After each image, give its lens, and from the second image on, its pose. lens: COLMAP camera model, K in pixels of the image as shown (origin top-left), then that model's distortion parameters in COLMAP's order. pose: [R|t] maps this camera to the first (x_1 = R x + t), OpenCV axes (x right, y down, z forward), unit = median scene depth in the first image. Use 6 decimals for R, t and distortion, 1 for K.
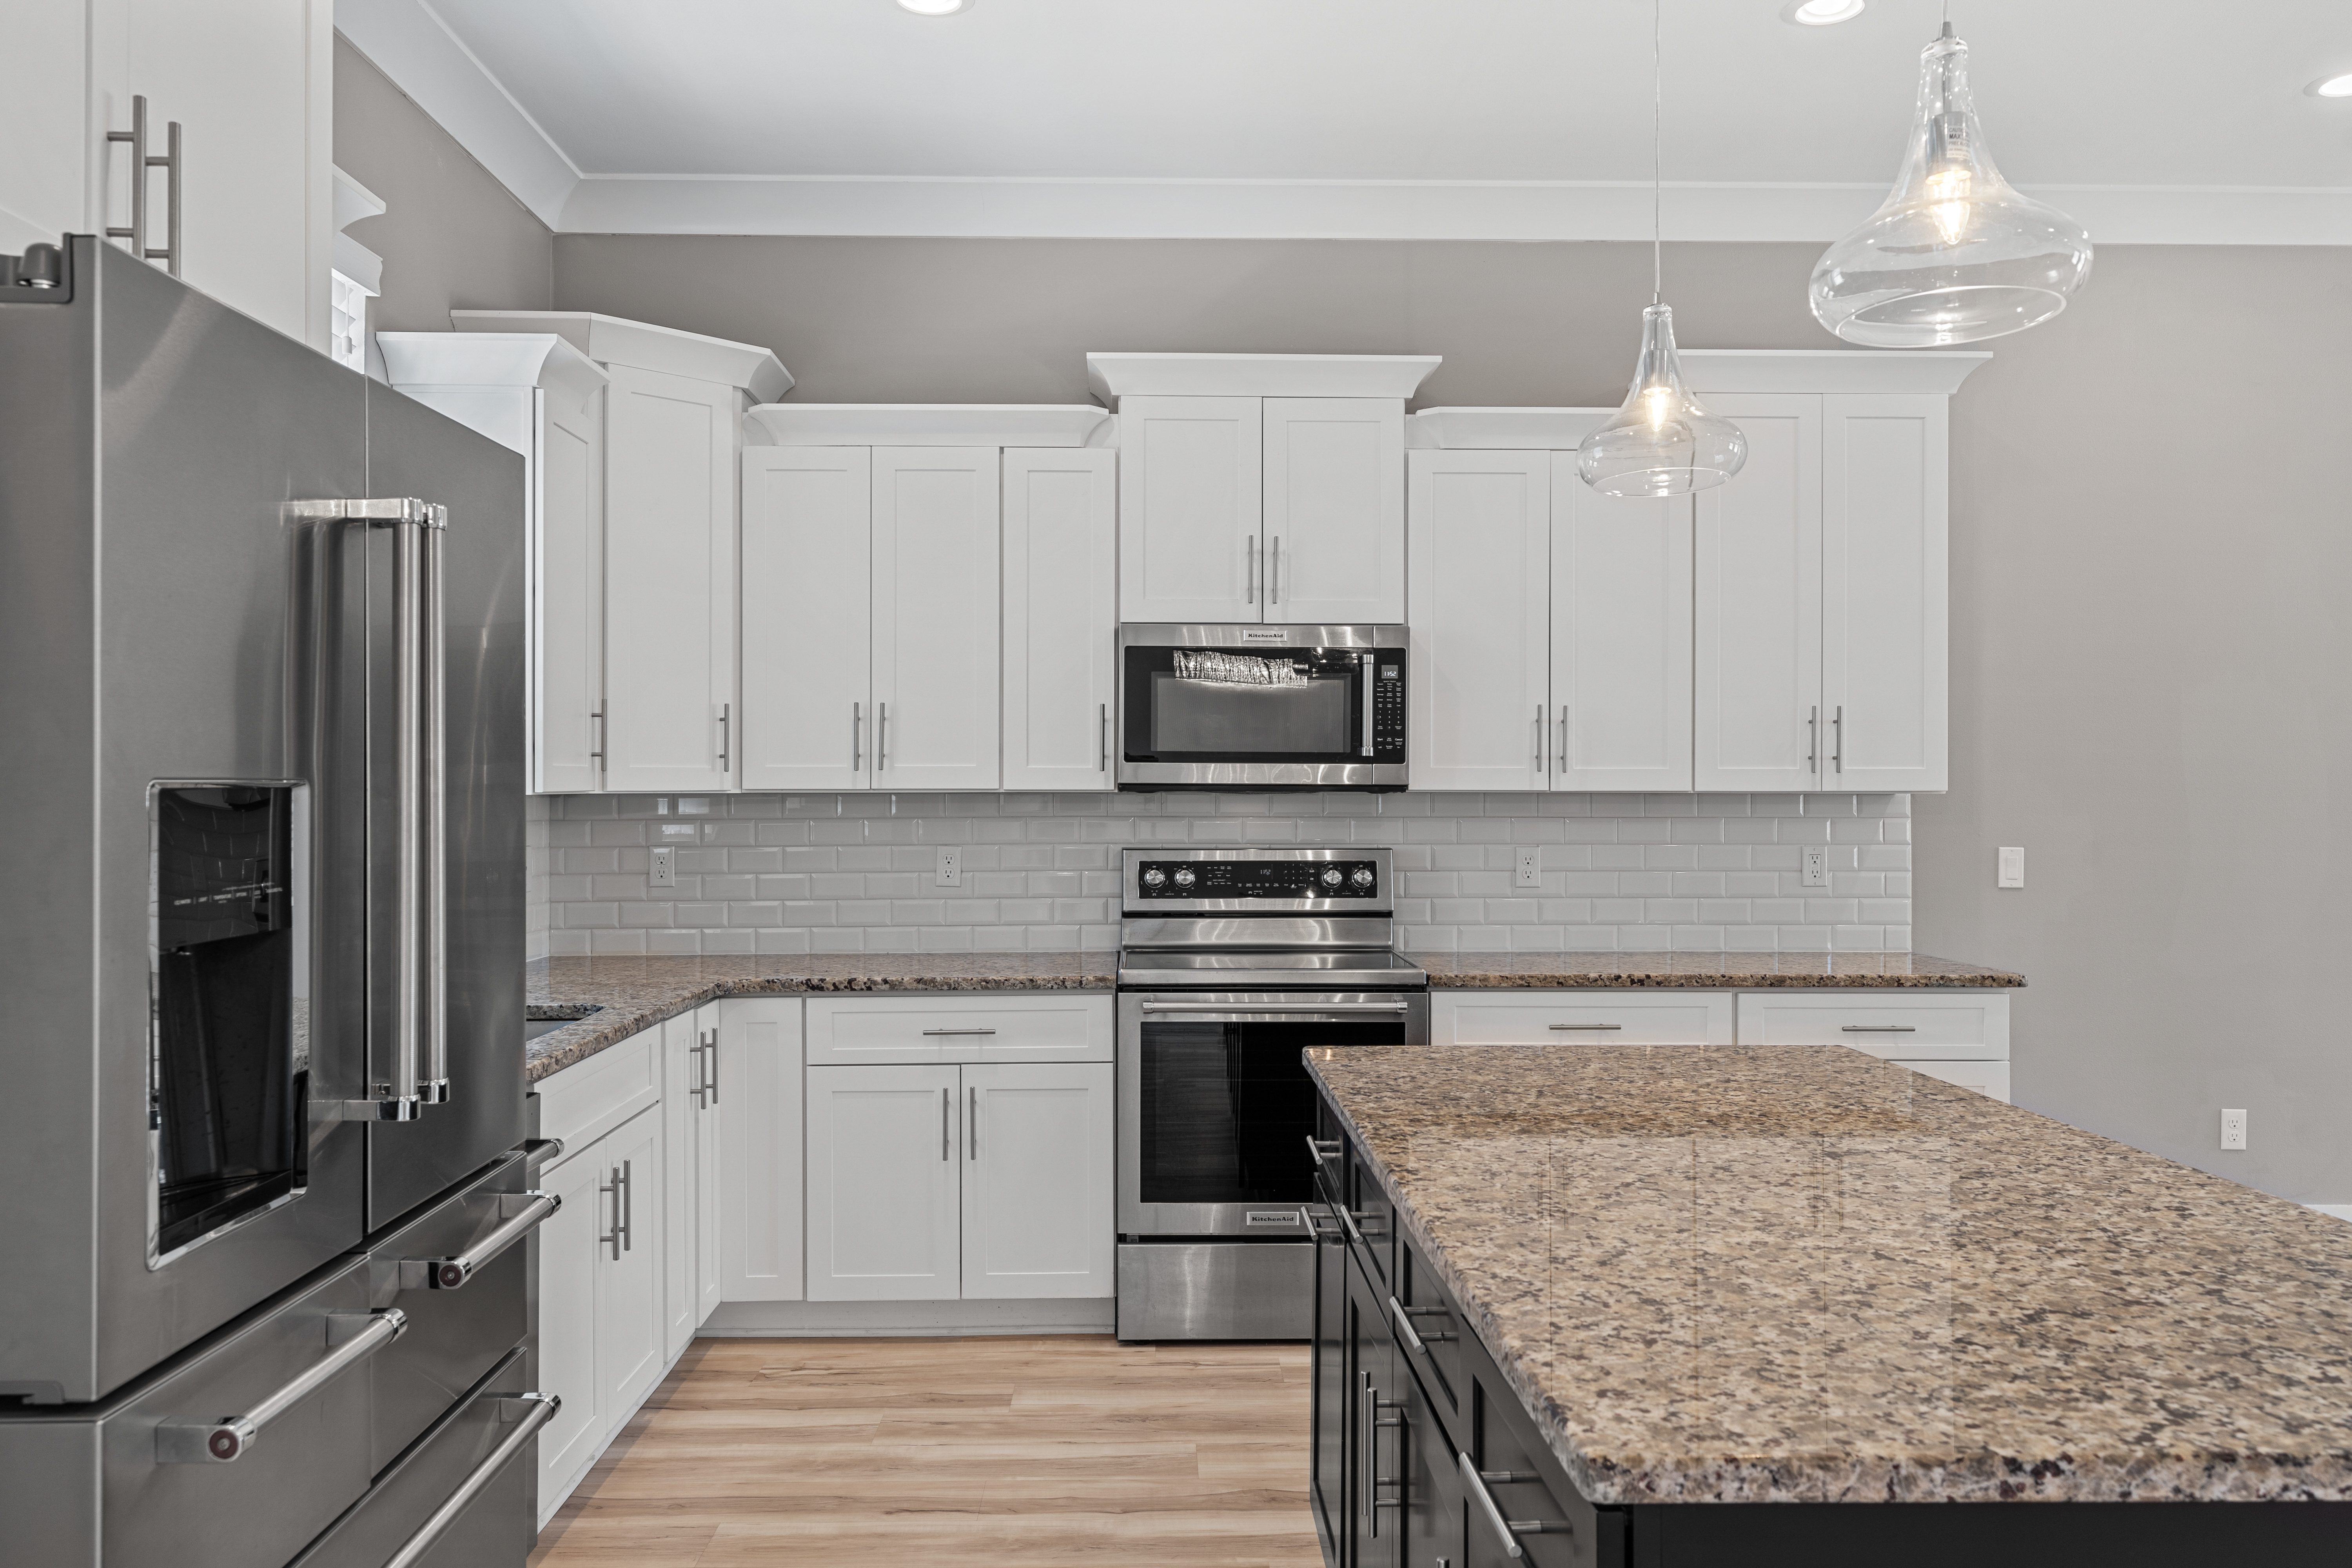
lens RADIAL K [[1655.5, 0, 1170.5], [0, 1655.5, 787.2], [0, 0, 1]] dist [0.003156, 0.000427]
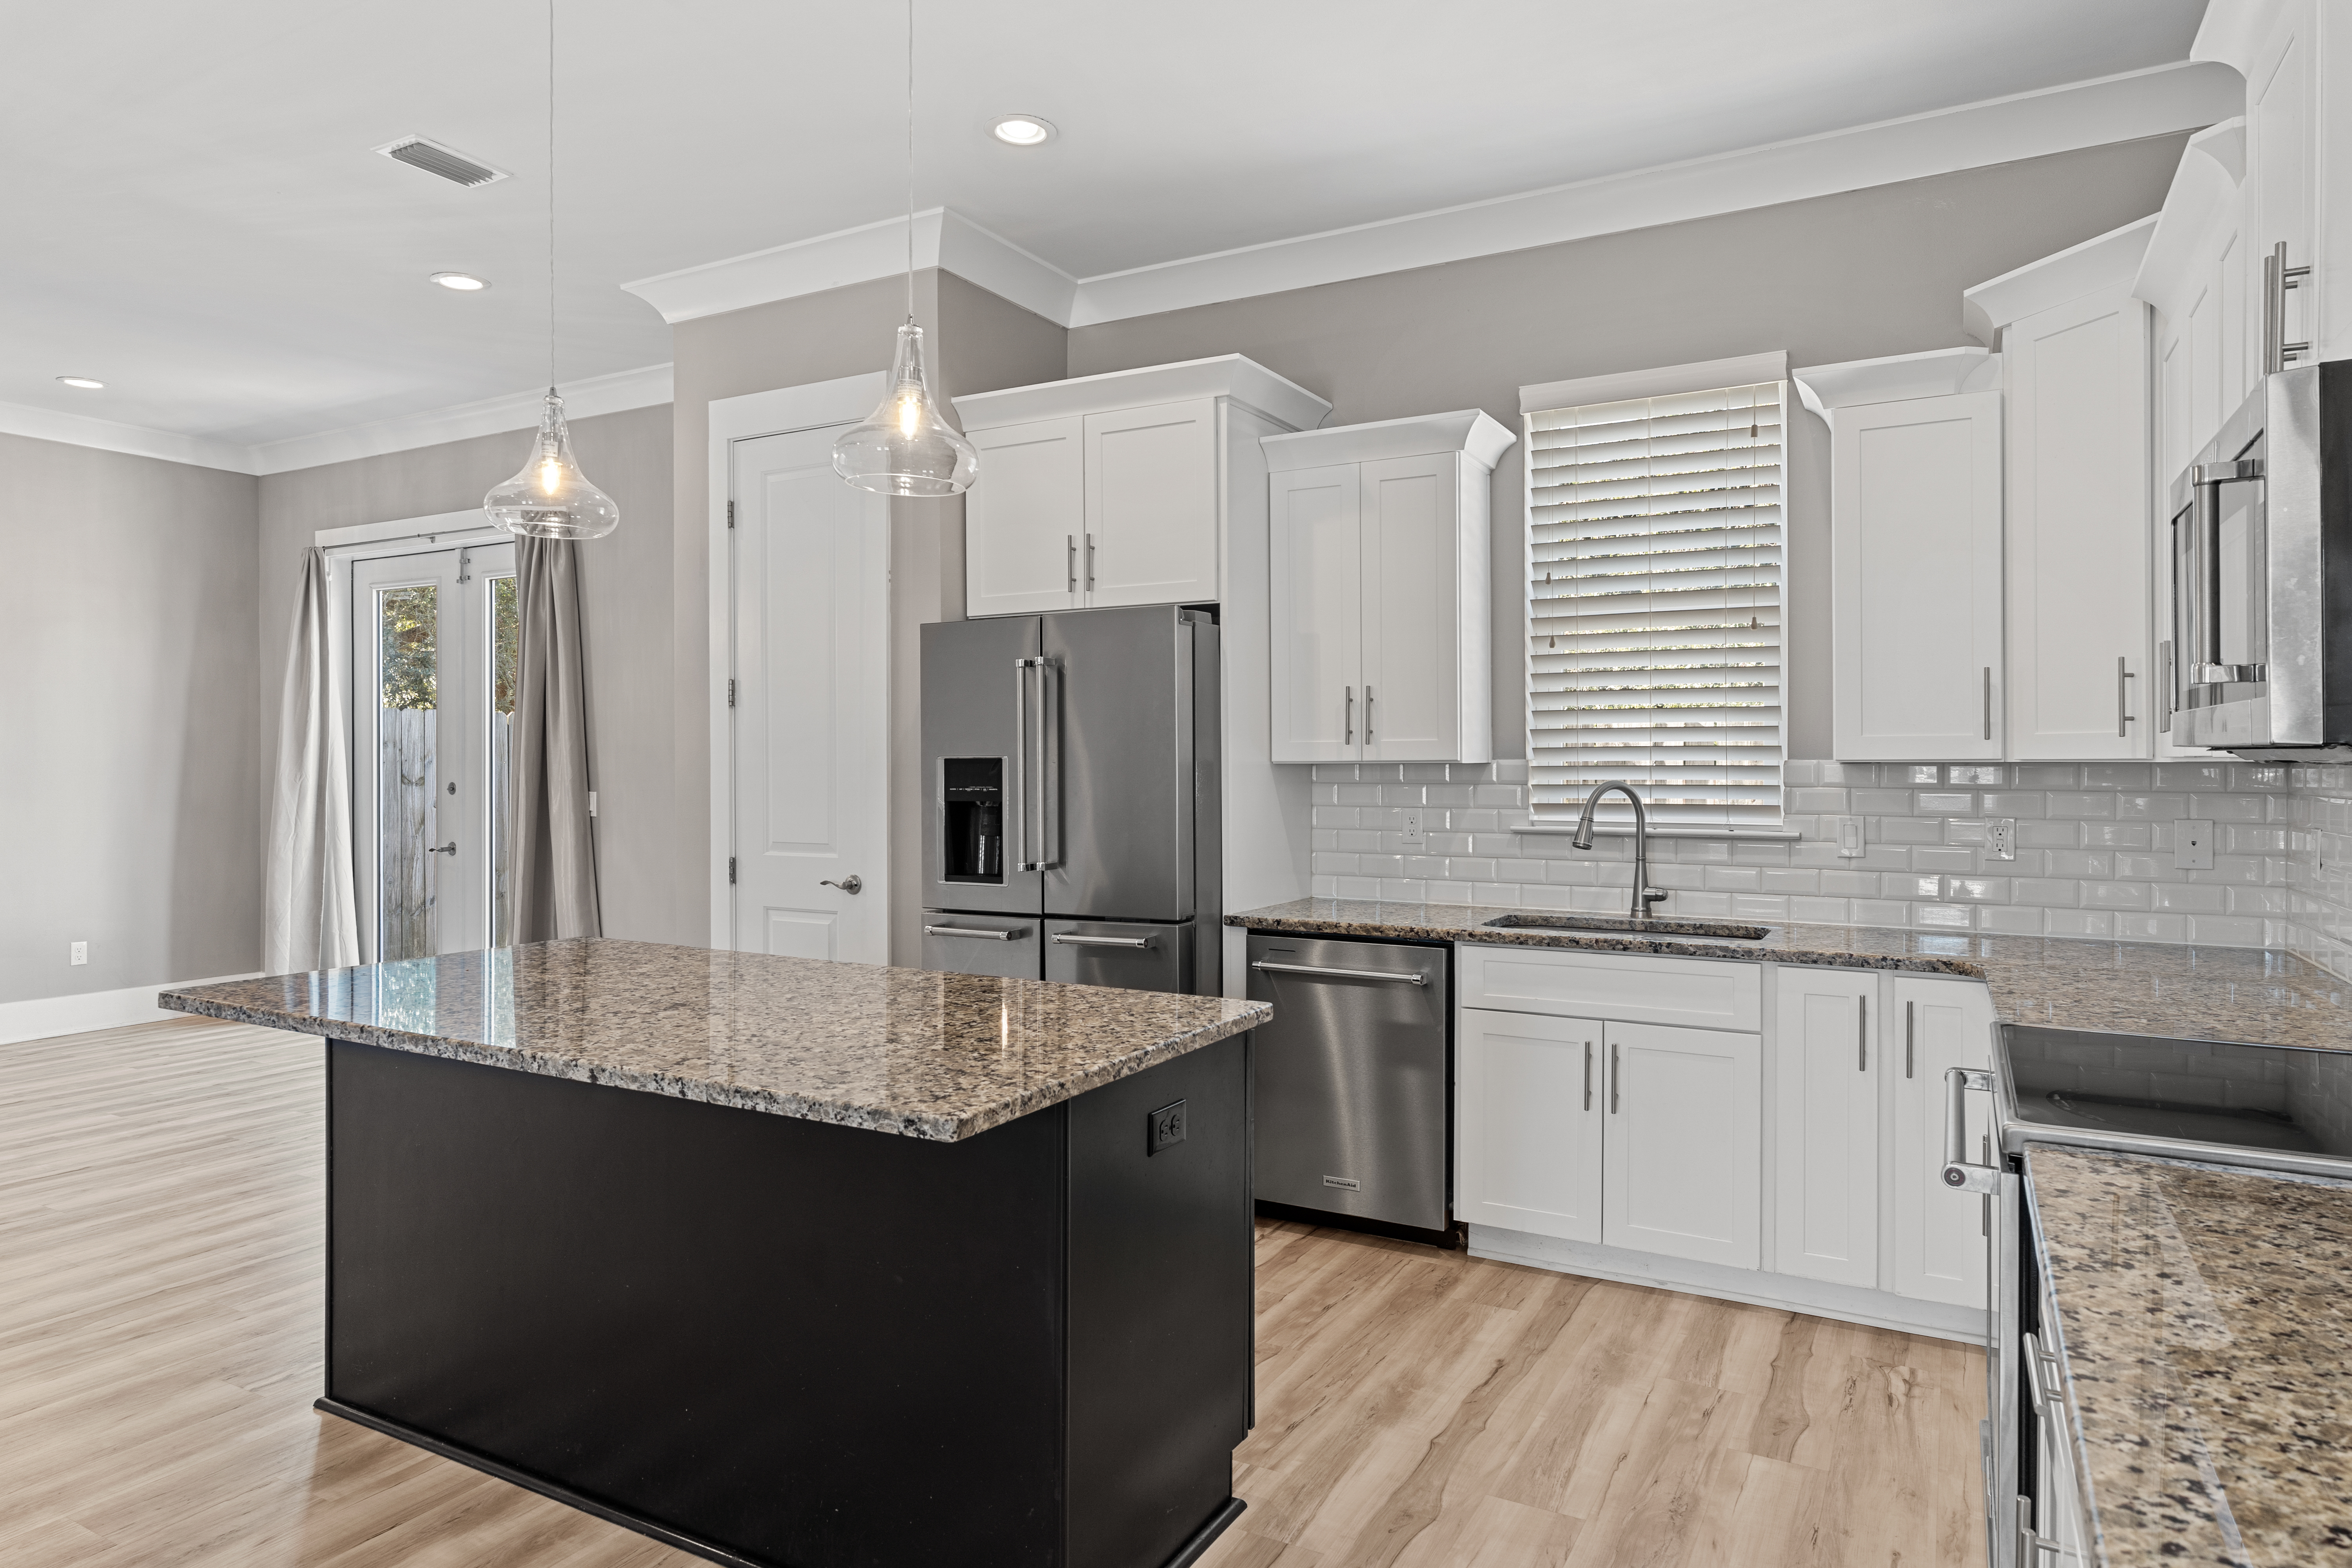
lens RADIAL K [[1402.0, 0, 1179.9], [0, 1402.0, 761.7], [0, 0, 1]] dist [0.005723, 0.001001]
pose [[-0.493366, 0.002660, -0.869818, 0.661533], [0.006386, 0.999979, -0.000564, 0.001472], [0.869799, -0.005832, -0.493373, 1.038669]]
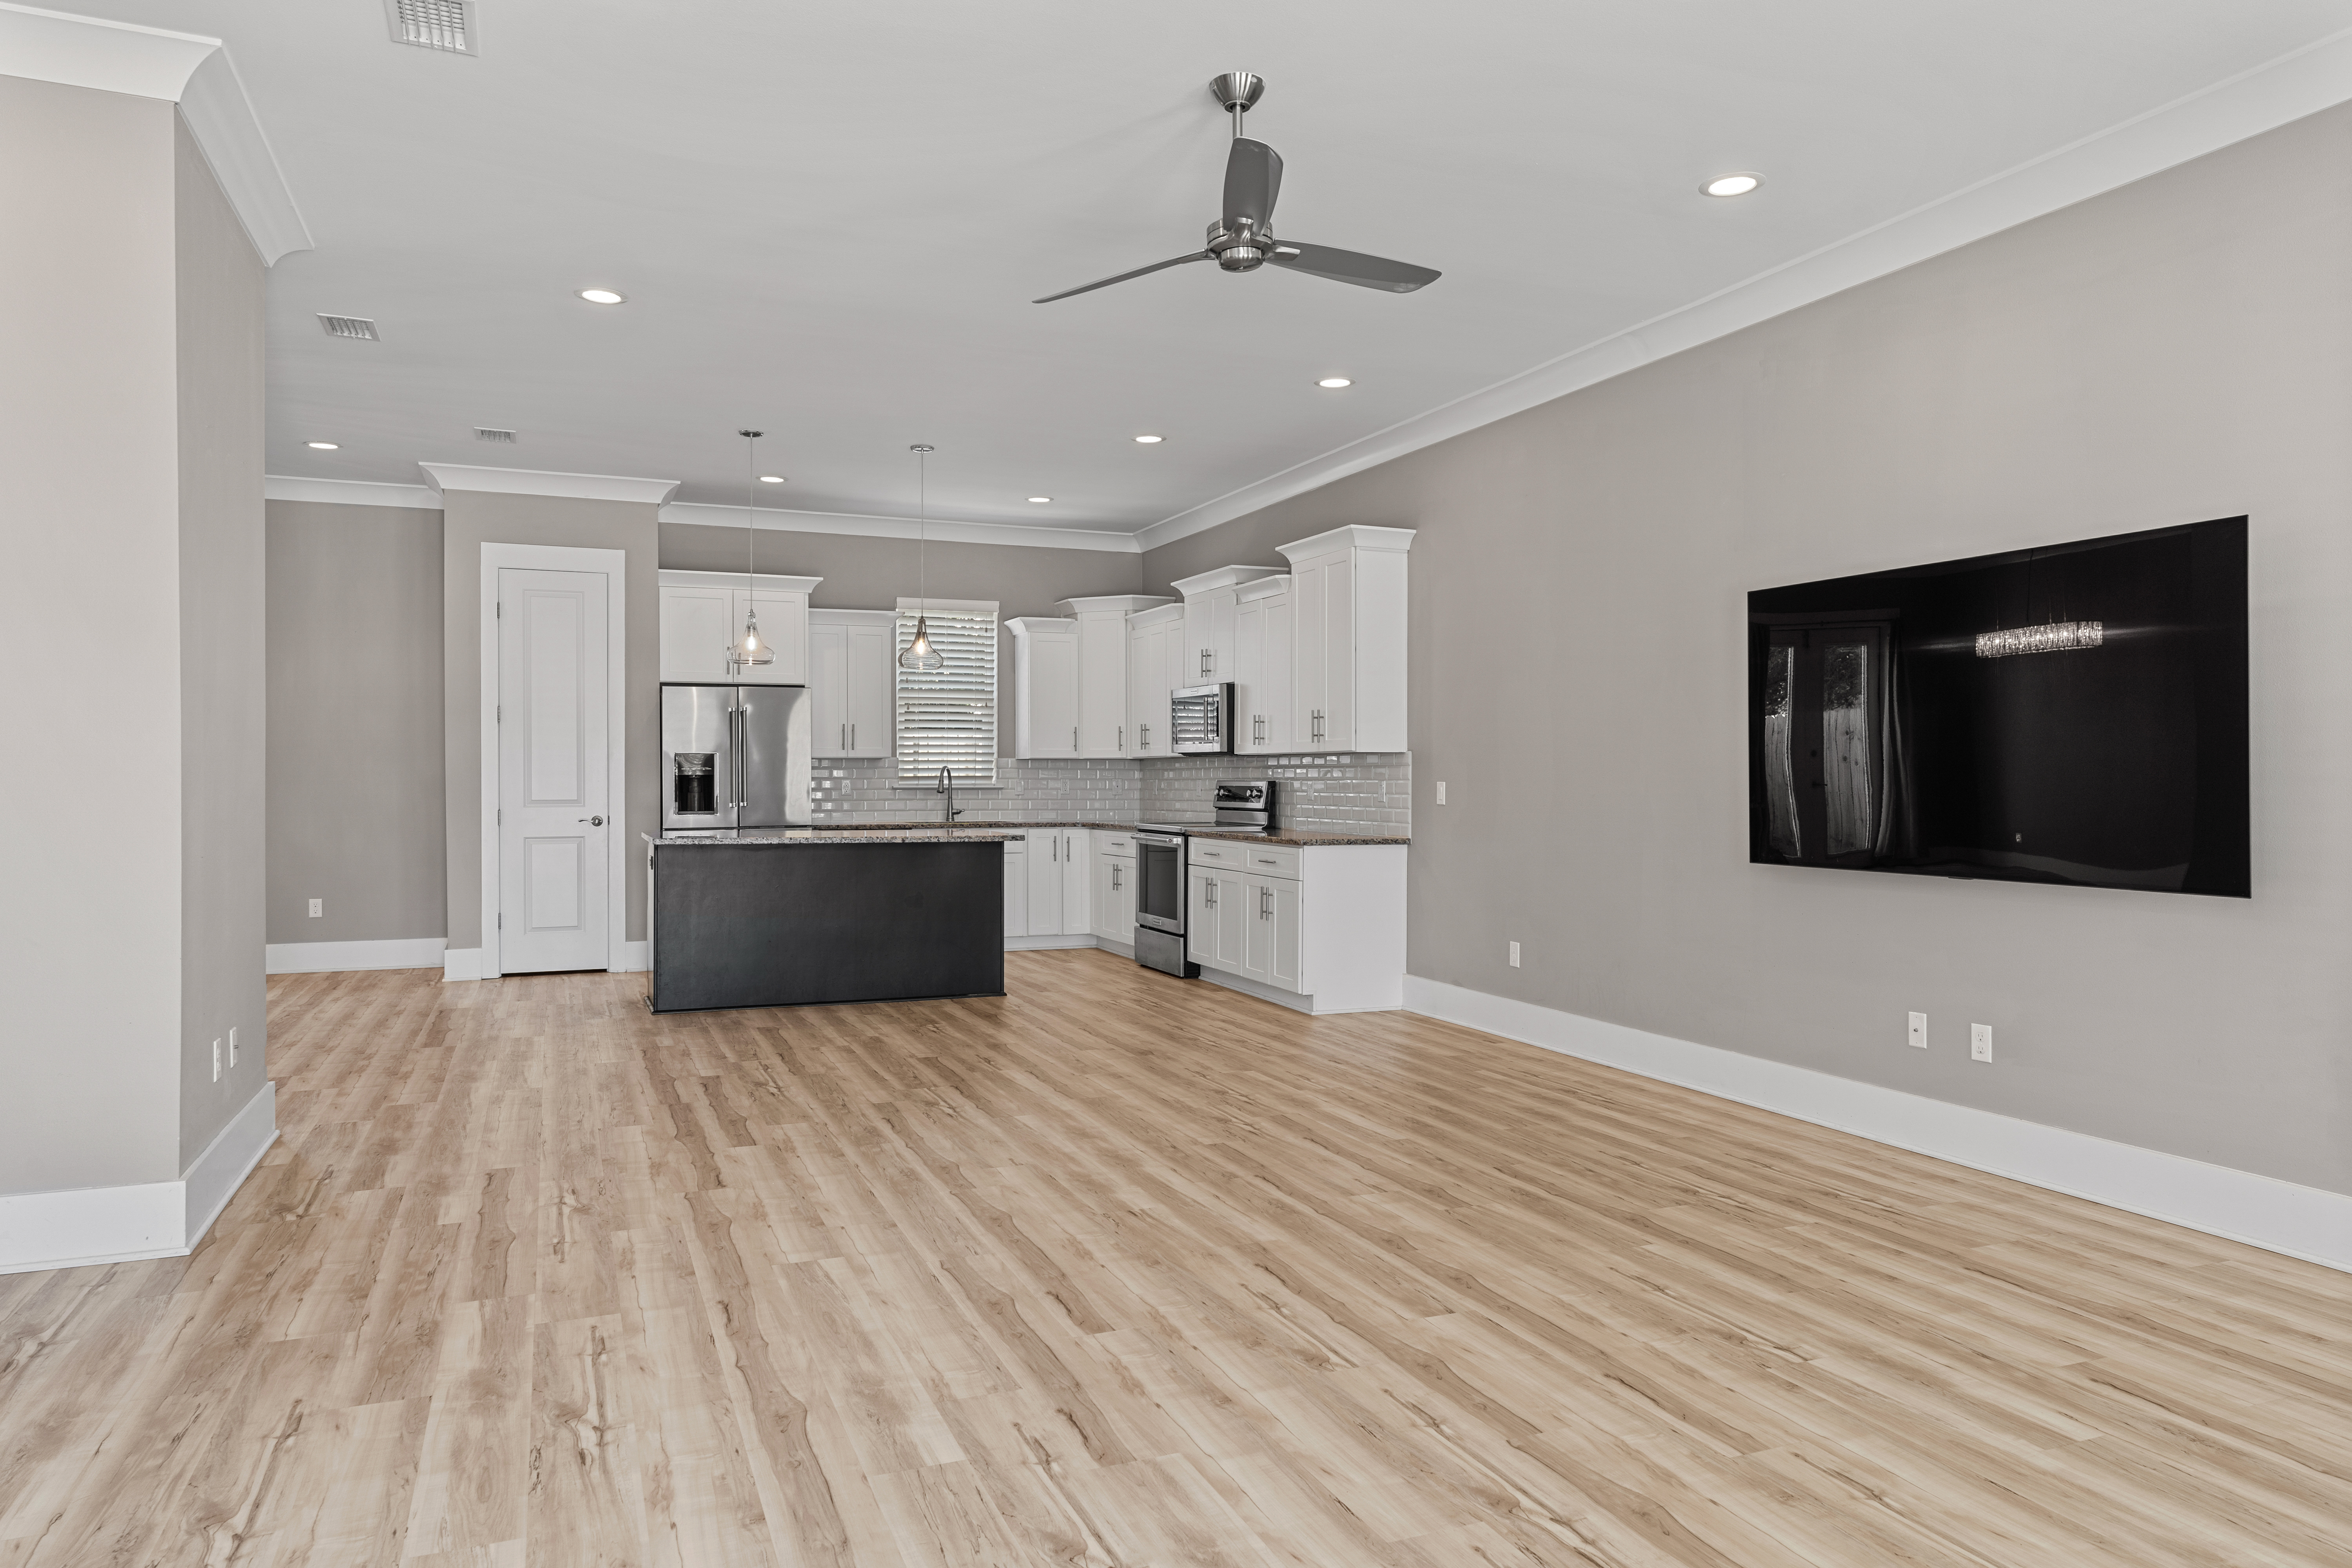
lens RADIAL K [[1479.9, 0, 1176.6], [0, 1479.9, 779.9], [0, 0, 1]] dist [-0.003178, 0.000034]
pose [[0.372041, 0.003154, -0.928211, 2.299933], [0.003276, 0.999984, 0.004711, 0.031195], [0.928211, -0.004793, 0.372025, 0.180432]]
